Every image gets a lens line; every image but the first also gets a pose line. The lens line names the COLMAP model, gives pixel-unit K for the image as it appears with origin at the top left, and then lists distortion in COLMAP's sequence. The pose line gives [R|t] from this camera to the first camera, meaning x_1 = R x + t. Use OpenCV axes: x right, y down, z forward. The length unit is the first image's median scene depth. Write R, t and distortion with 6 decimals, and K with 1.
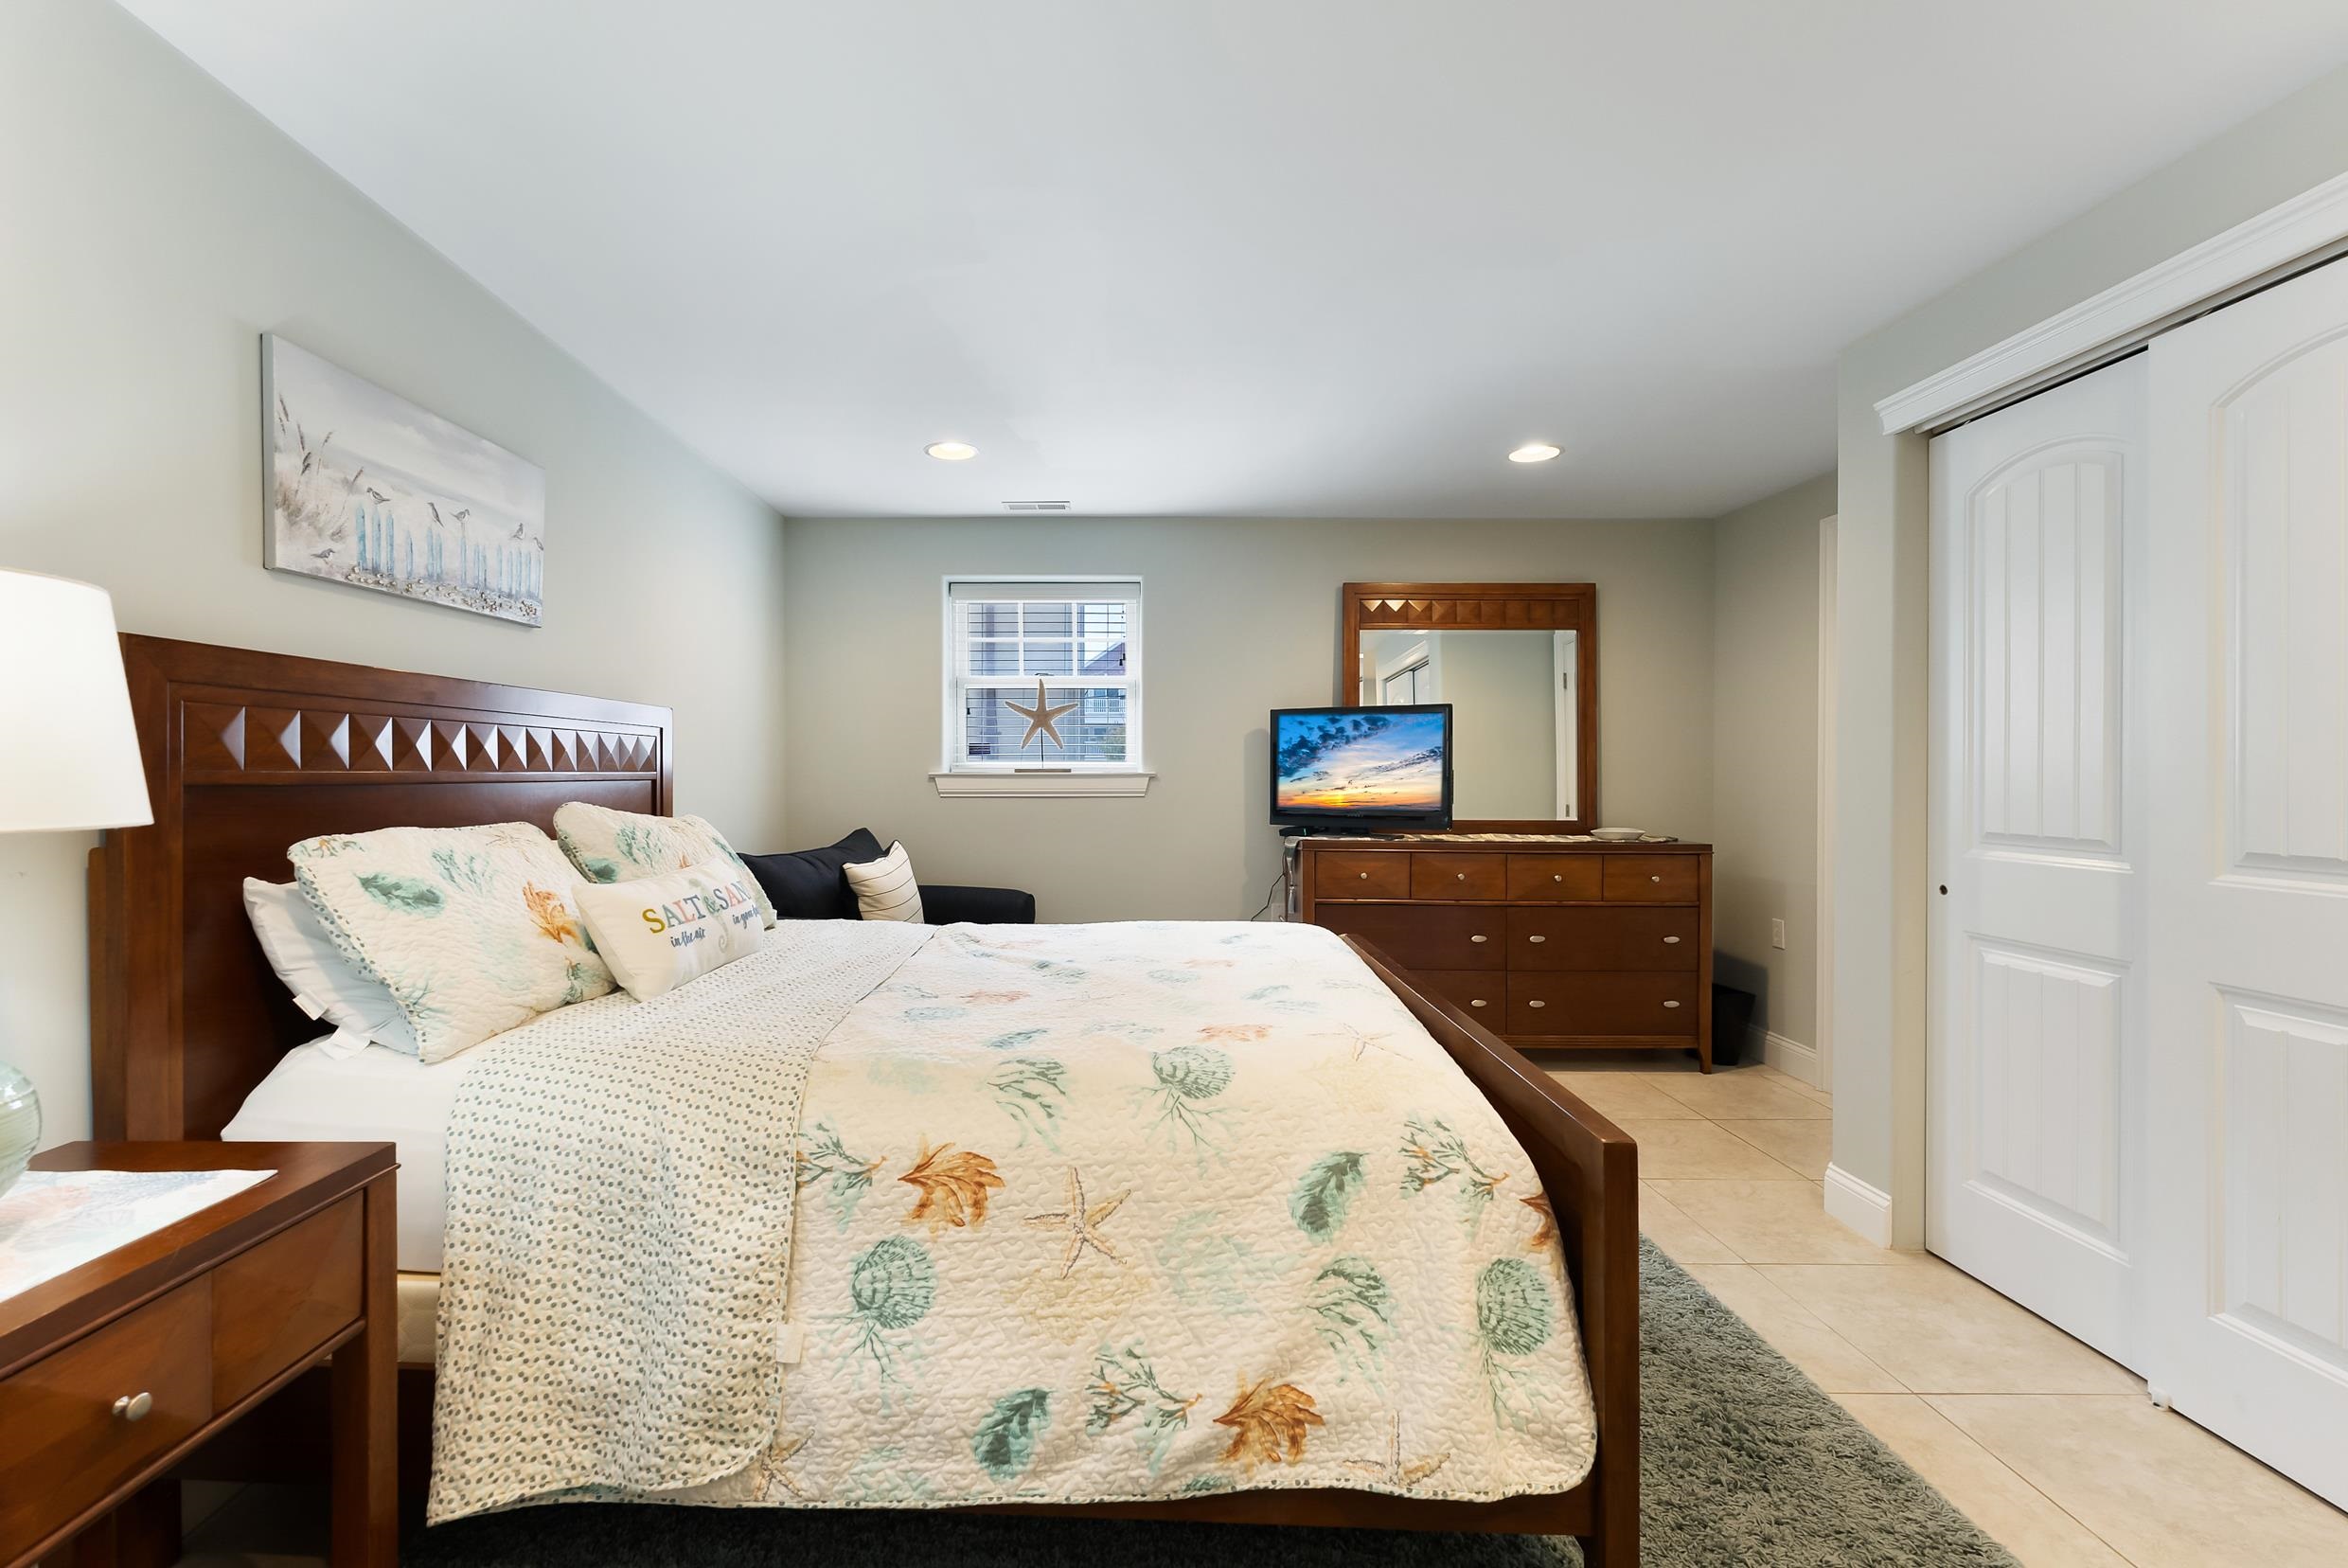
lens RADIAL K [[973.4, 0, 1168.8], [0, 973.4, 773.3], [0, 0, 1]] dist [0.000673, 0.000460]
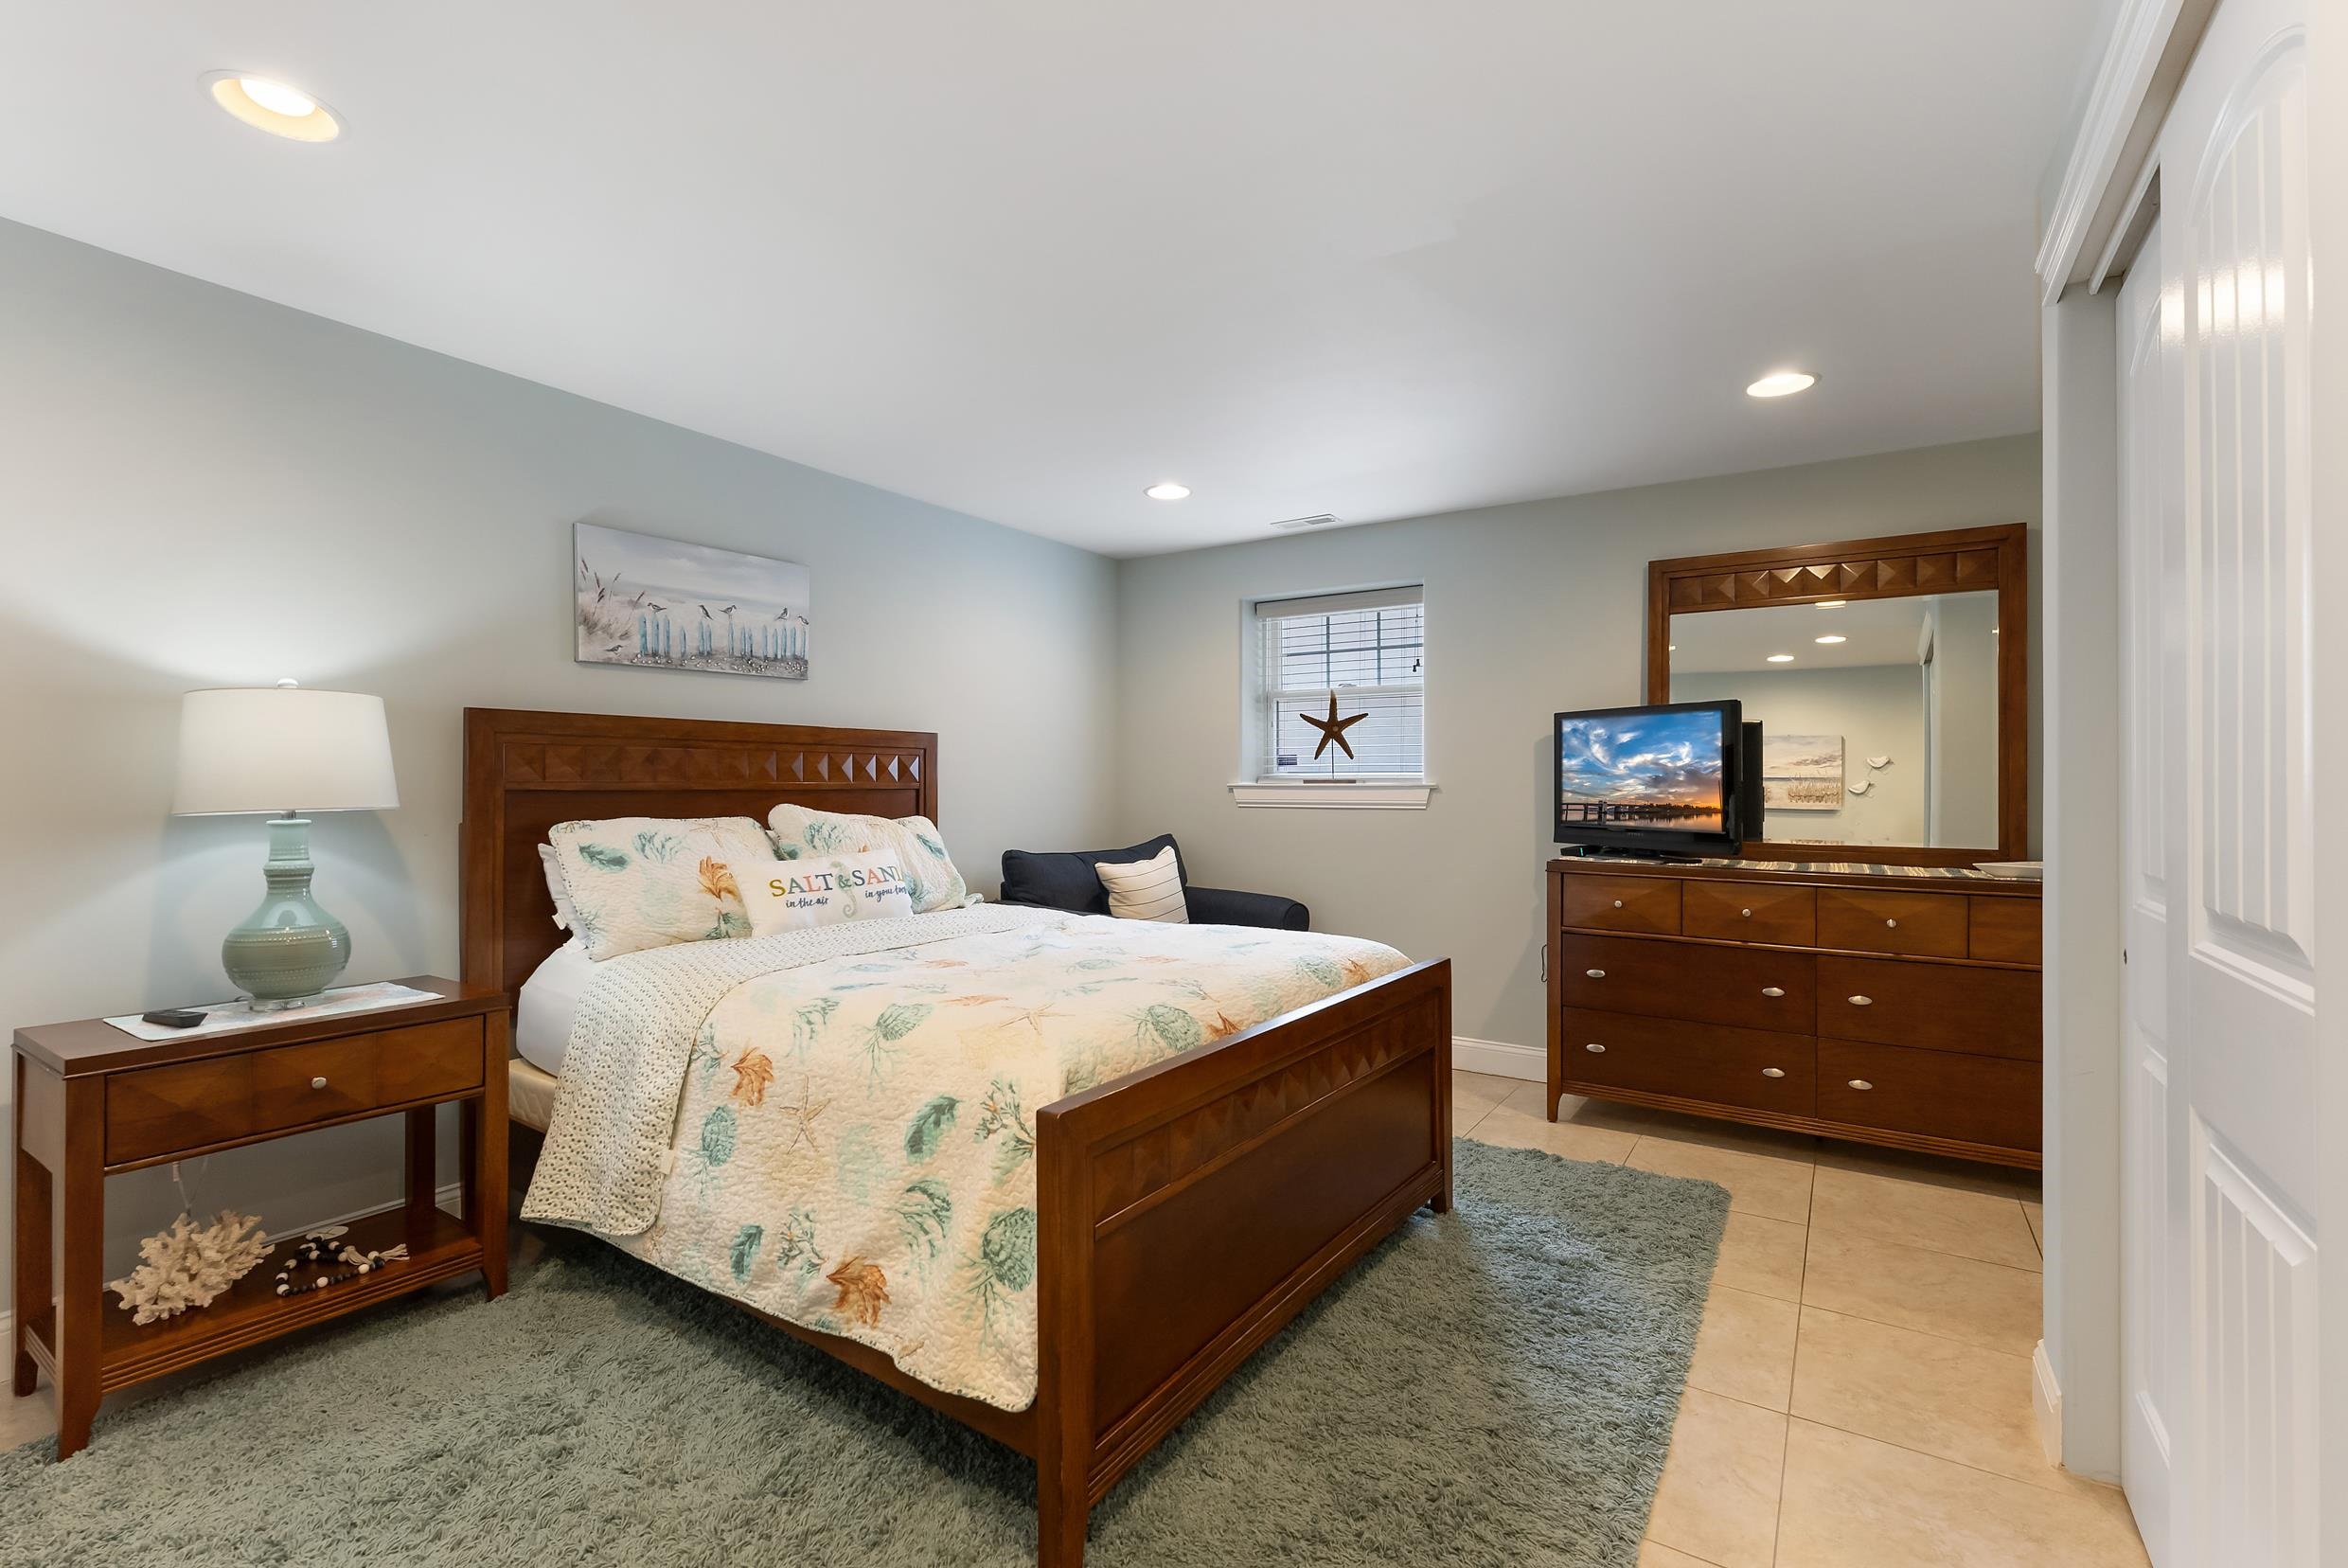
lens RADIAL K [[1035.7, 0, 1182.4], [0, 1035.7, 773.3], [0, 0, 1]] dist [0.001959, 0.000281]
pose [[0.843867, -0.004313, -0.536534, 1.114247], [-0.001522, 0.999944, -0.010431, -0.000374], [0.536550, 0.009619, 0.843814, 0.064504]]
